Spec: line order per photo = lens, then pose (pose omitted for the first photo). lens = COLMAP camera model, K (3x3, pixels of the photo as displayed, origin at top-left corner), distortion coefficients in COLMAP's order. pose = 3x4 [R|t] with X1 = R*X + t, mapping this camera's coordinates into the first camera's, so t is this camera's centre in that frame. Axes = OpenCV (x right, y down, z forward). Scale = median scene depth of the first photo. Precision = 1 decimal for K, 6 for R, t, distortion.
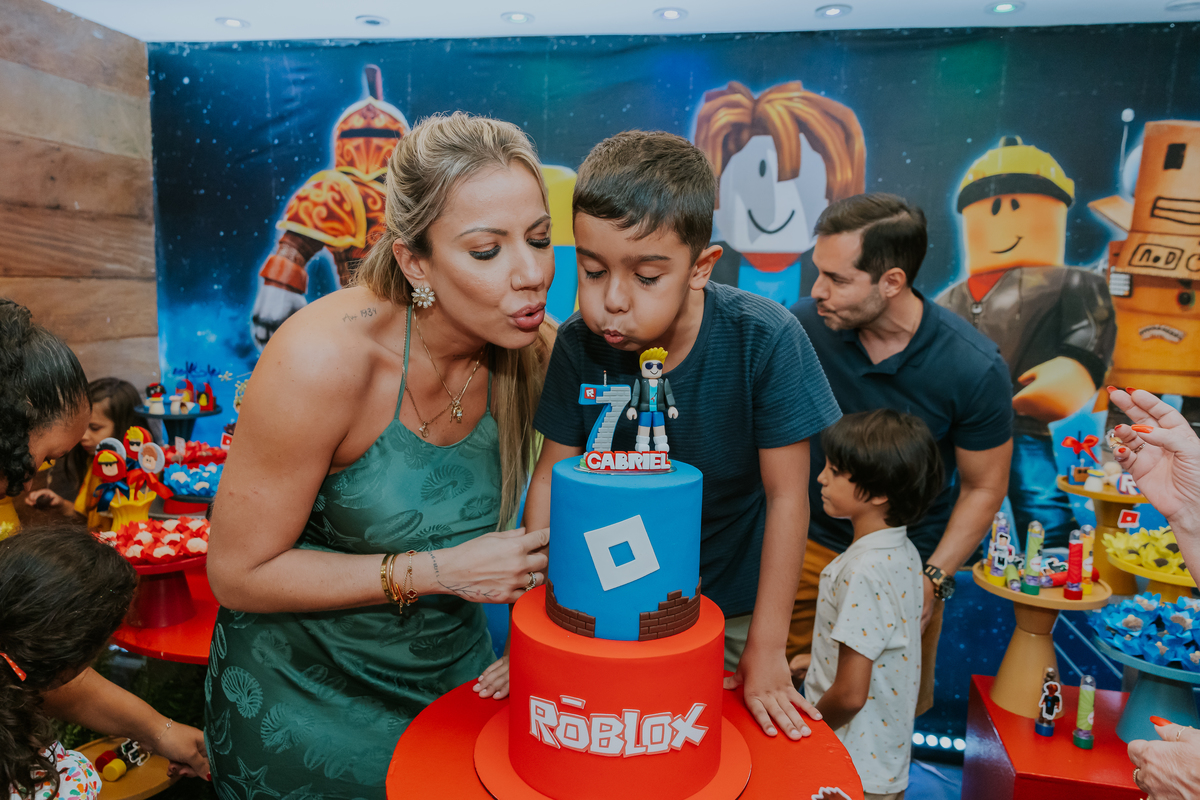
lens RADIAL K [[839.9, 0, 610.5], [0, 839.9, 392.1], [0, 0, 1]] dist [0.003689, 0.002966]
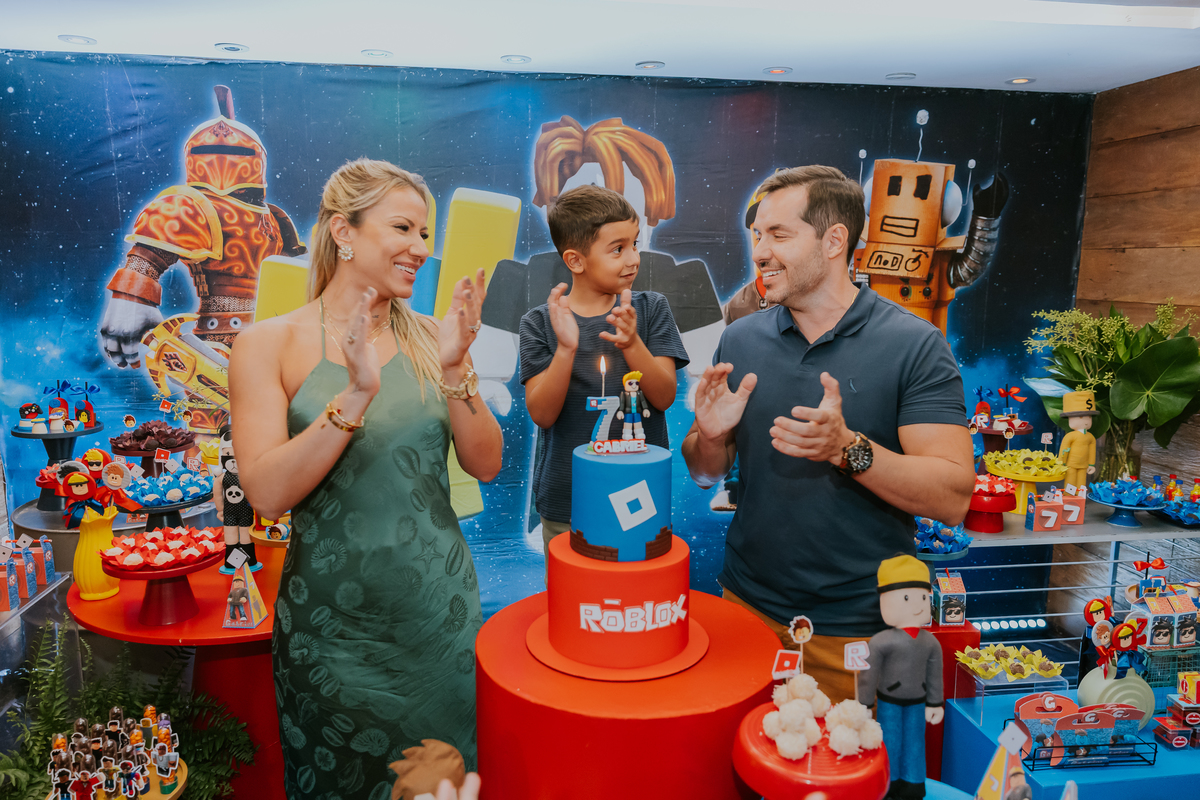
lens RADIAL K [[839.9, 0, 610.5], [0, 839.9, 392.1], [0, 0, 1]] dist [0.003689, 0.002966]
pose [[0.959640, -0.059916, 0.274776, -0.141014], [0.051183, 0.997933, 0.038850, -0.026518], [-0.276536, -0.023218, 0.960723, -0.155380]]
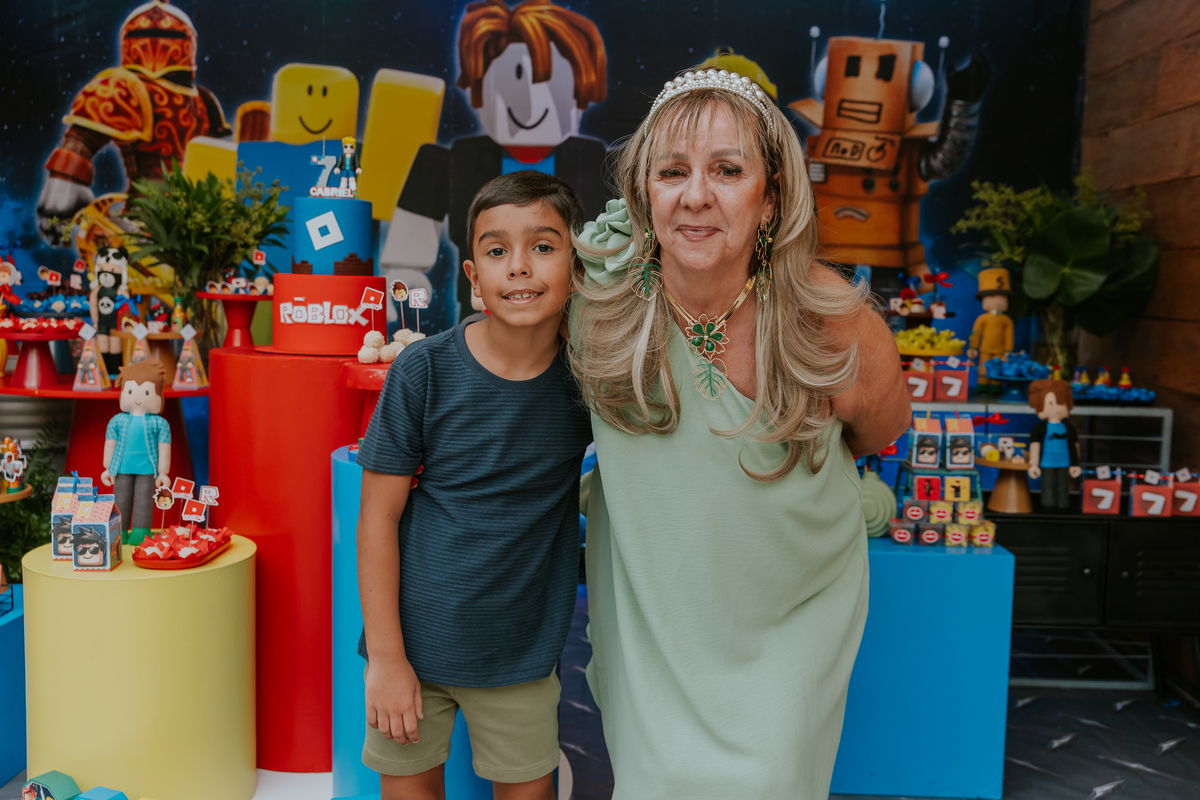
lens RADIAL K [[1220.8, 0, 633.0], [0, 1220.8, 388.5], [0, 0, 1]] dist [0.001026, 0.018582]
pose [[0.992010, -0.016014, 0.125136, 0.122390], [0.019446, 0.999466, -0.026258, 0.211856], [-0.124648, 0.028482, 0.991792, -0.654118]]
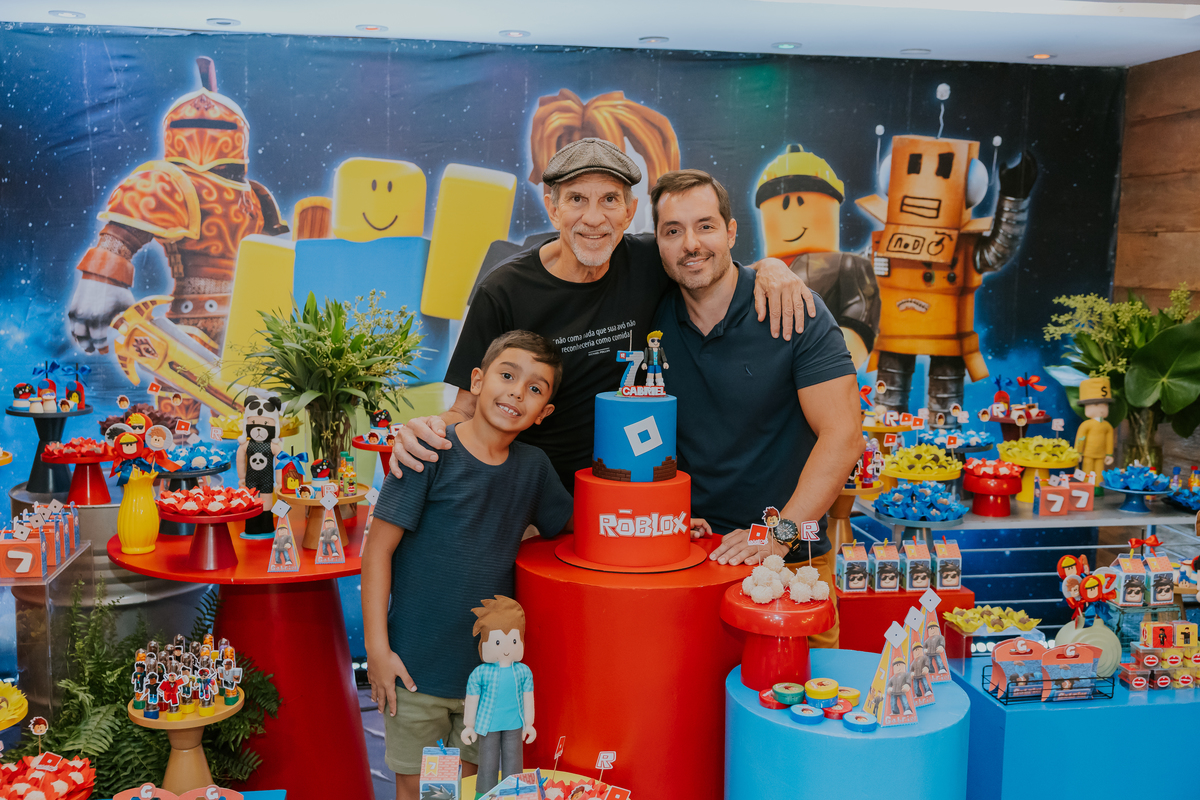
lens RADIAL K [[1173.6, 0, 615.5], [0, 1173.6, 386.8], [0, 0, 1]] dist [0.002954, 0.001558]
pose [[0.954686, -0.047788, 0.293754, -0.266054], [0.048216, 0.998820, 0.005791, 0.017805], [-0.293684, 0.008635, 0.955864, -0.502733]]
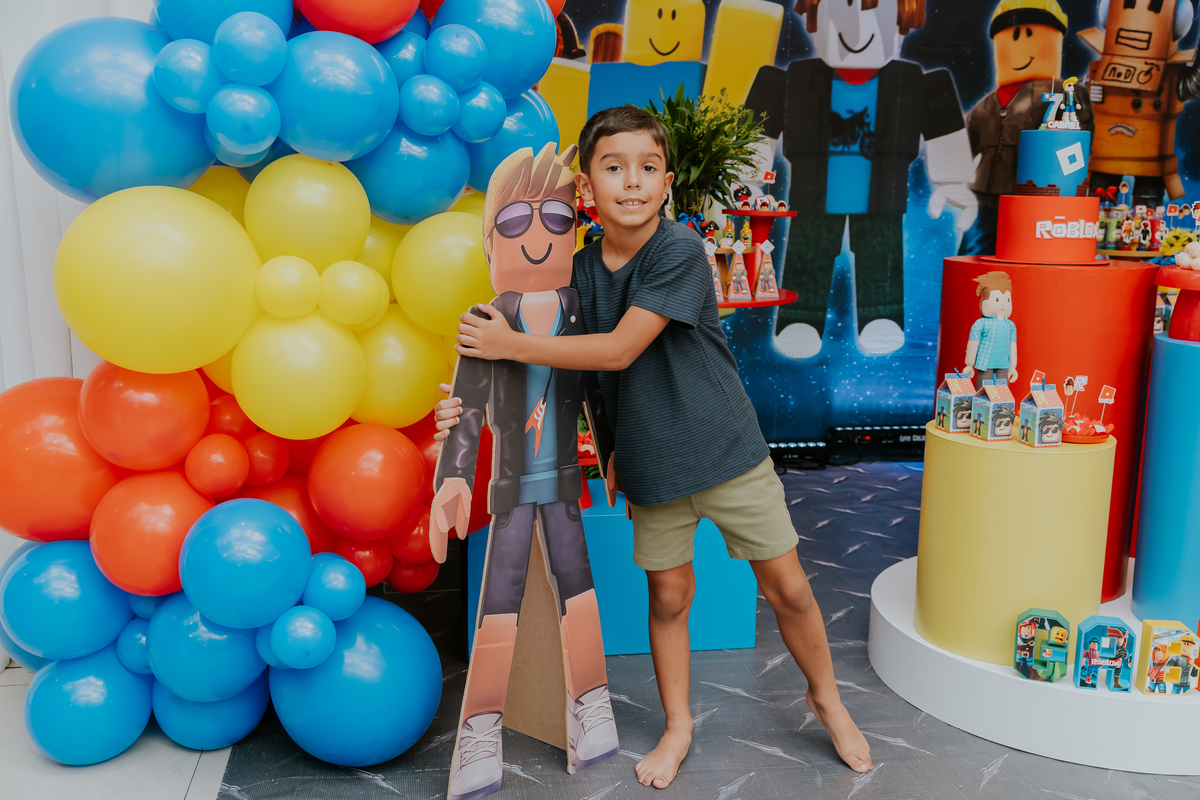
lens RADIAL K [[1193.8, 0, 614.7], [0, 1193.8, 401.3], [0, 0, 1]] dist [0.006699, 0.006759]
pose [[0.949385, -0.072311, 0.305677, -0.742689], [0.051572, 0.995819, 0.075396, 0.176829], [-0.309851, -0.055815, 0.949145, -0.607362]]
